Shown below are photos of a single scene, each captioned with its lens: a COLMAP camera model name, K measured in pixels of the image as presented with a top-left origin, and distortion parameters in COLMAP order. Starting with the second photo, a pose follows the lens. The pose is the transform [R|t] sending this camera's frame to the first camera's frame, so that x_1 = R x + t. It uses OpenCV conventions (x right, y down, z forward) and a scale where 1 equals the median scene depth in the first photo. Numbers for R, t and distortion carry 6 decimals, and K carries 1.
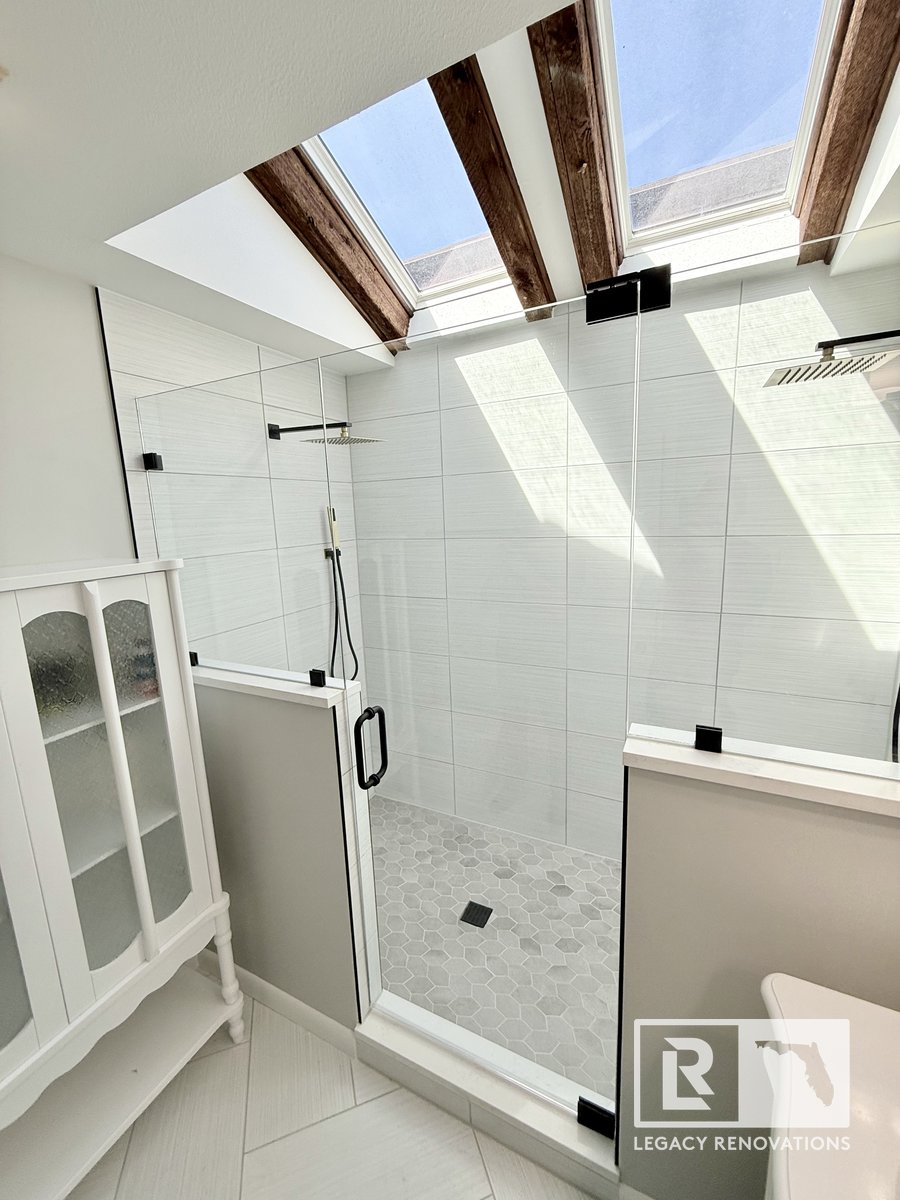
lens RADIAL K [[476.7, 0, 448.3], [0, 476.7, 595.0], [0, 0, 1]] dist [-0.000586, 0.000014]
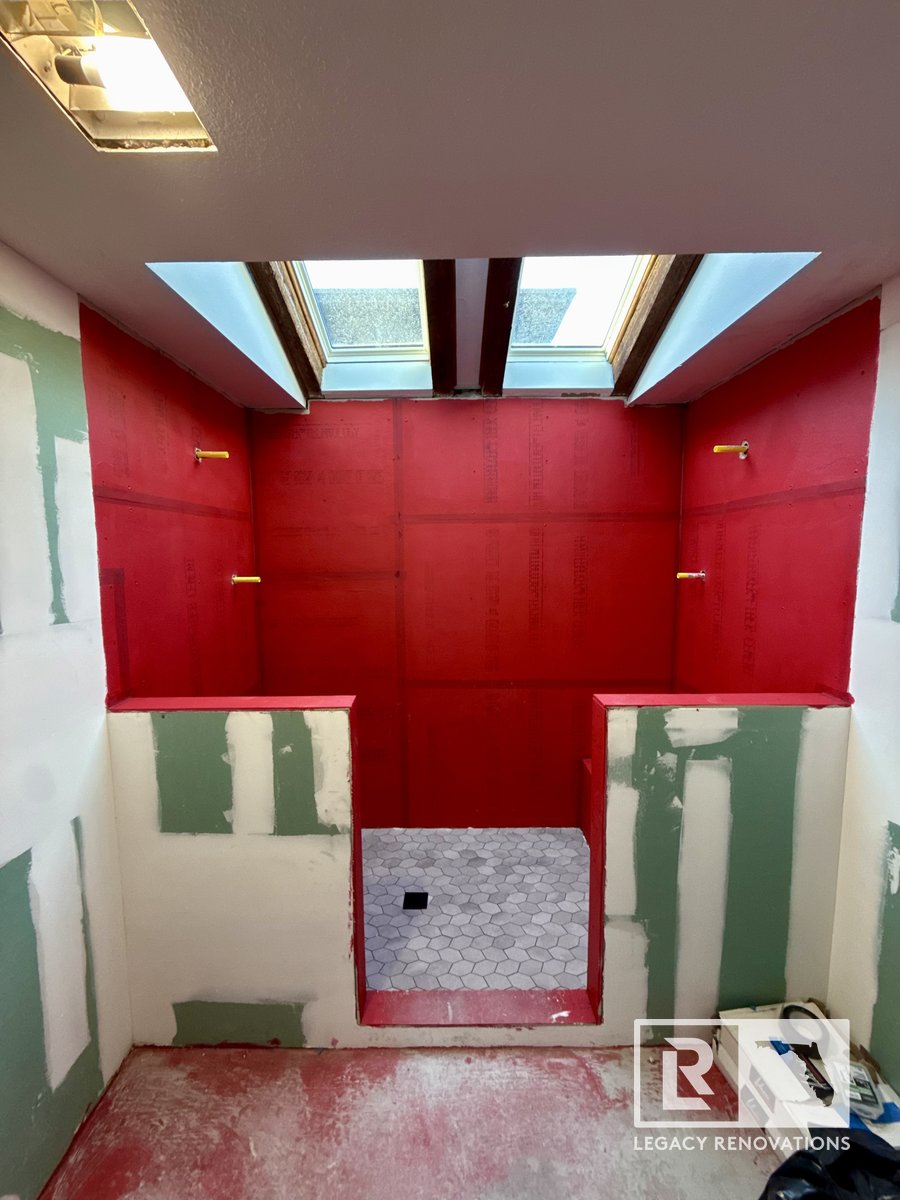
lens RADIAL K [[476.7, 0, 449.3], [0, 476.7, 597.5], [0, 0, 1]] dist [-0.000586, 0.000014]
pose [[0.896390, -0.013821, 0.443051, -0.413780], [0.048848, 0.996506, -0.067746, 0.052752], [-0.440566, 0.082369, 0.893933, -0.100471]]
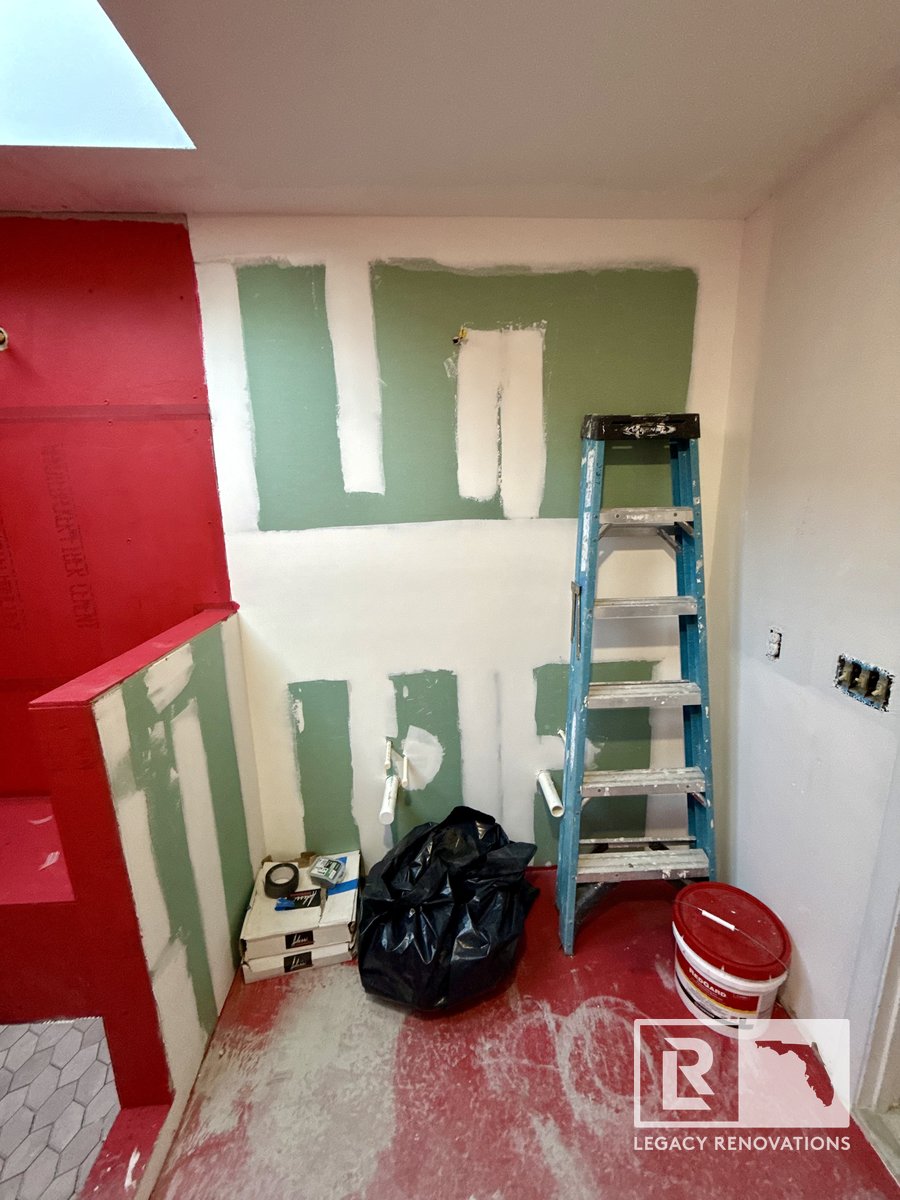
lens RADIAL K [[476.7, 0, 450.9], [0, 476.7, 597.0], [0, 0, 1]] dist [-0.000586, 0.000014]
pose [[-0.493867, -0.138786, 0.858390, -0.454033], [0.185724, 0.947563, 0.260058, 0.021176], [-0.849471, 0.287858, -0.442195, 0.417147]]
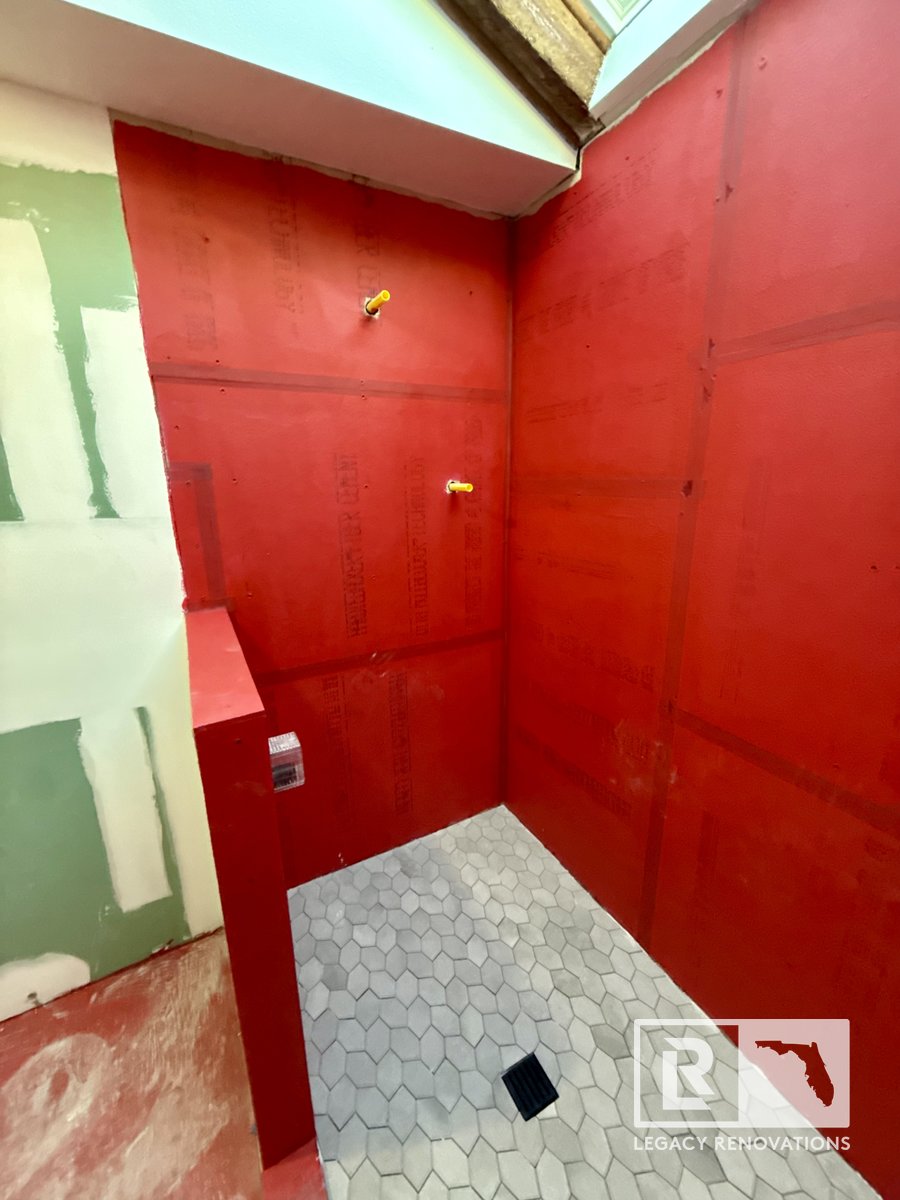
lens RADIAL K [[476.7, 0, 449.9], [0, 476.7, 596.9], [0, 0, 1]] dist [-0.000586, 0.000014]
pose [[0.817504, 0.173140, -0.549281, 0.239164], [-0.114716, 0.983583, 0.139302, -0.031961], [0.564382, -0.050869, 0.823945, 0.544814]]
